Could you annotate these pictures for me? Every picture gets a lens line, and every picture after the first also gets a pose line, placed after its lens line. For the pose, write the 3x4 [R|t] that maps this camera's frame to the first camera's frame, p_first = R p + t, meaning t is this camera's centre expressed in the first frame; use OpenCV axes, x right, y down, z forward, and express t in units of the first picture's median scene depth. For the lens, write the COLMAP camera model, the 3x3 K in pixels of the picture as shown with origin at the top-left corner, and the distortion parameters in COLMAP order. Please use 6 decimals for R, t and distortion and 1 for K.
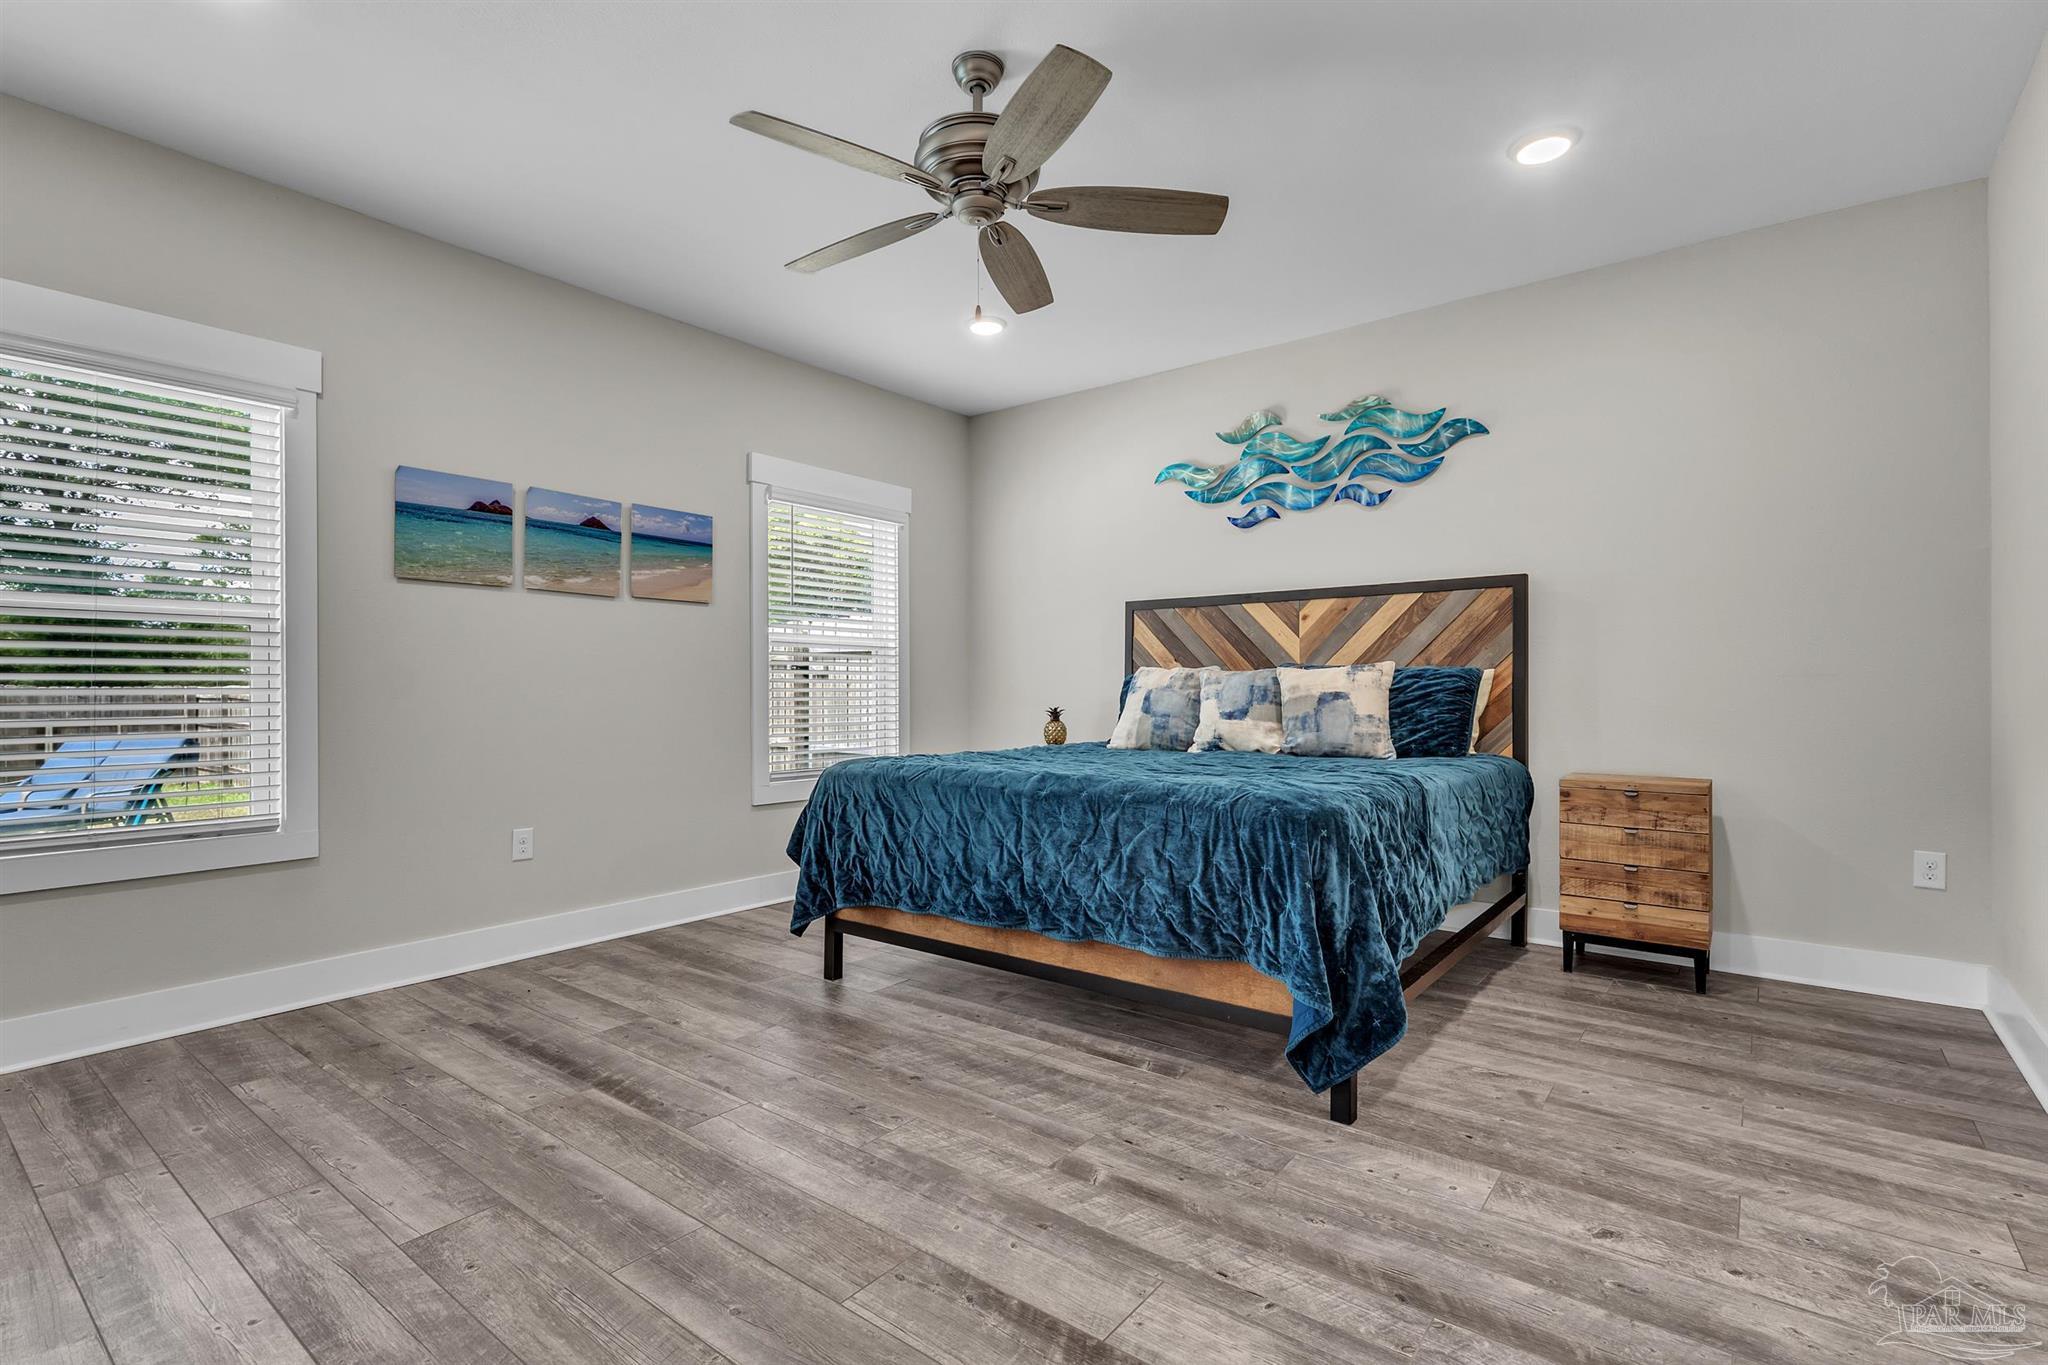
lens RADIAL K [[955.9, 0, 1025.3], [0, 955.9, 687.6], [0, 0, 1]] dist [-0.000140, 0.002129]
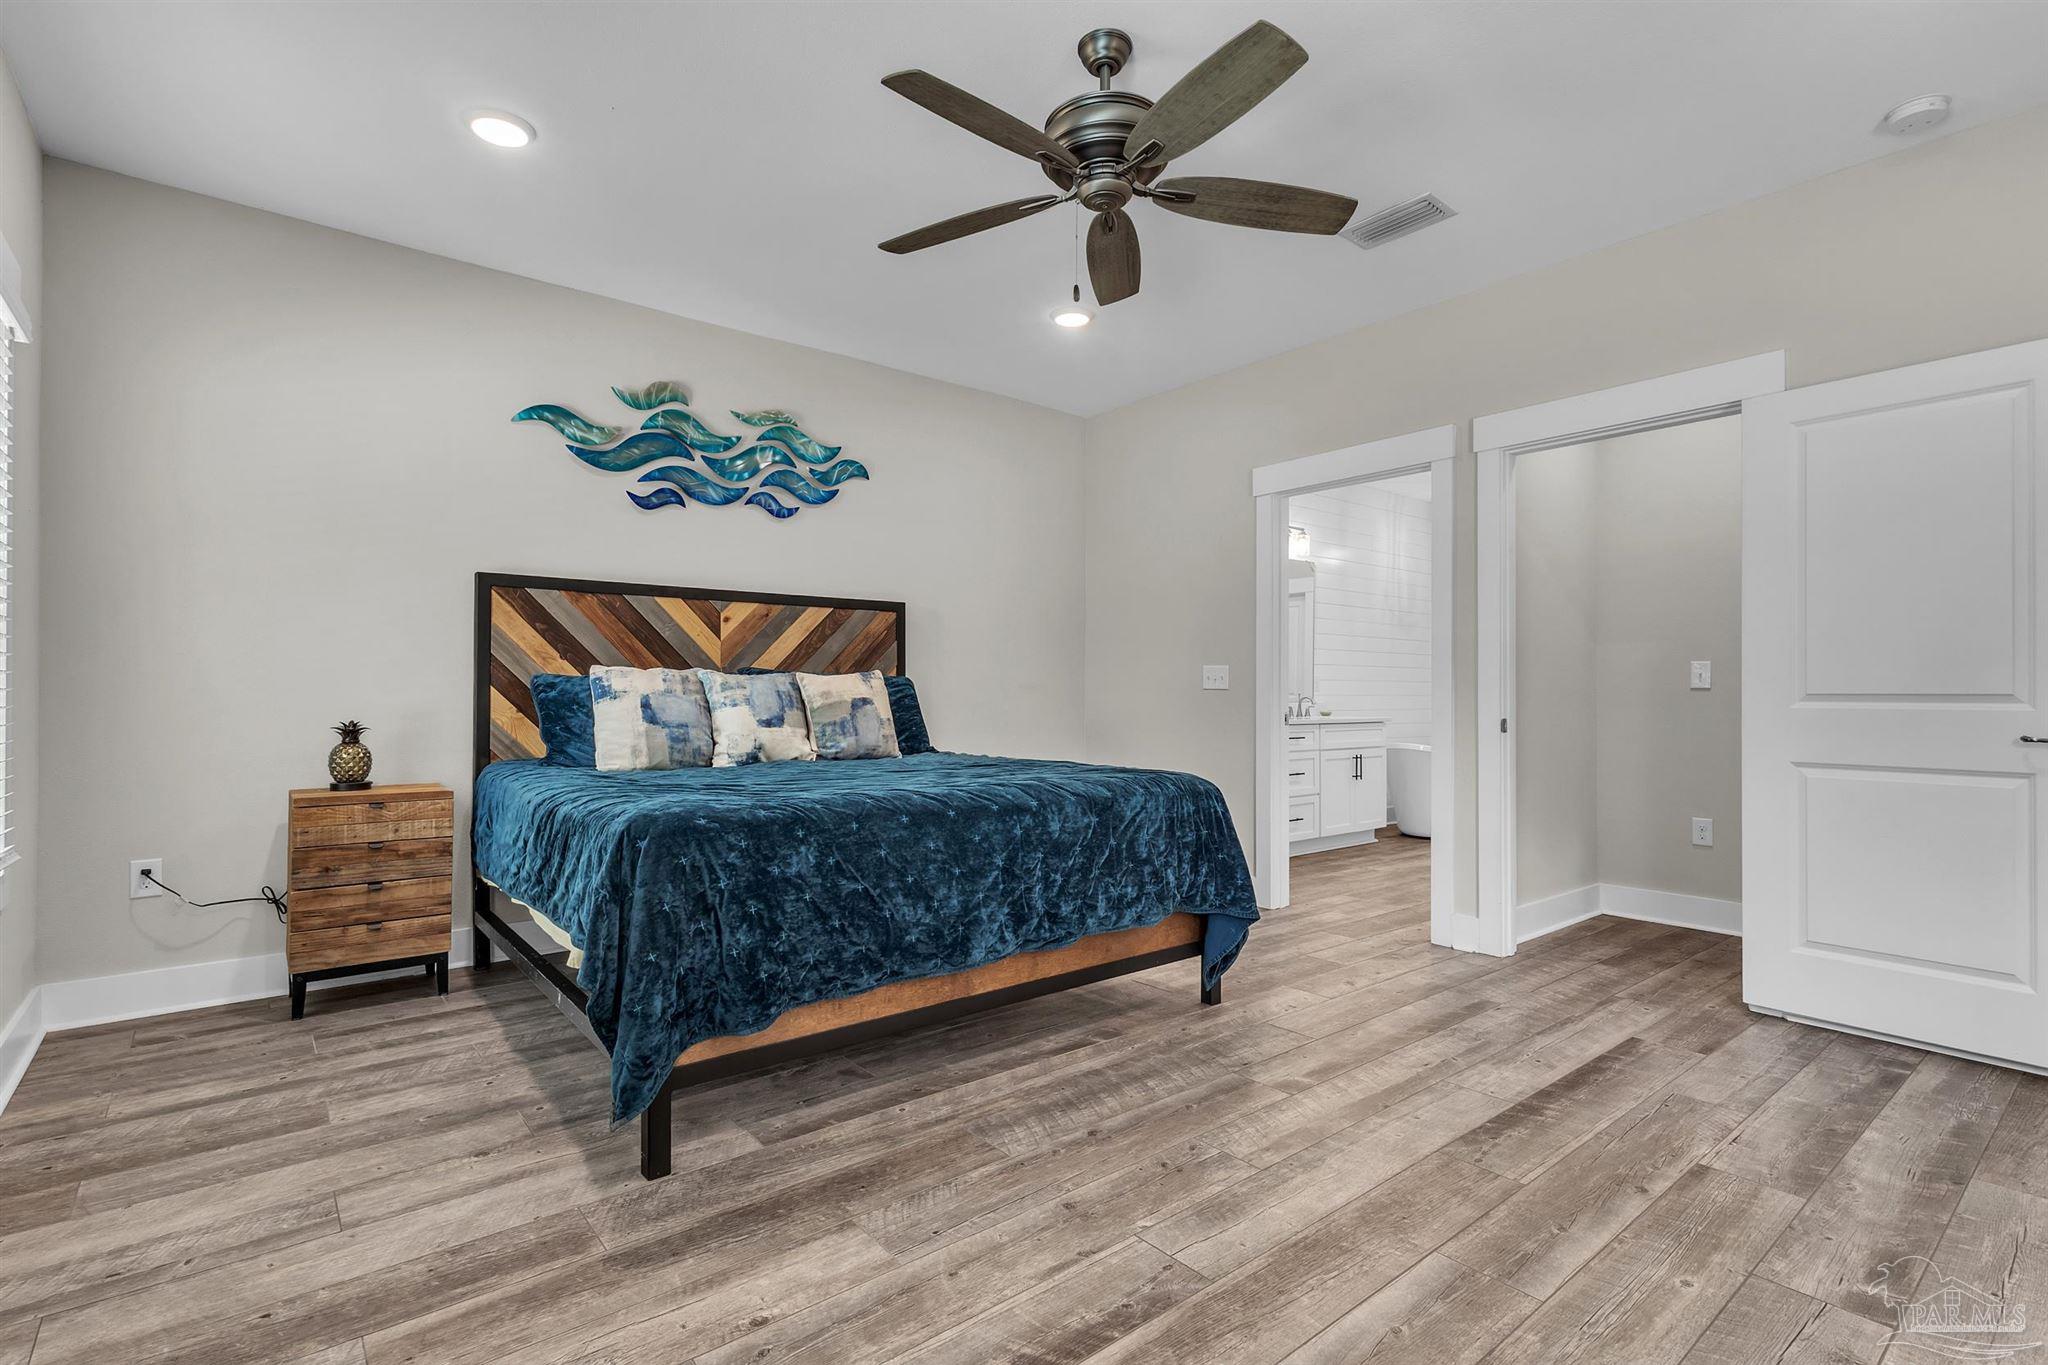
lens RADIAL K [[955.9, 0, 1025.3], [0, 955.9, 687.6], [0, 0, 1]] dist [-0.000140, 0.002129]
pose [[0.224979, 0.008581, 0.974326, -0.641999], [-0.005486, 0.999957, -0.007540, 0.000377], [-0.974348, -0.003649, 0.225016, 0.553944]]
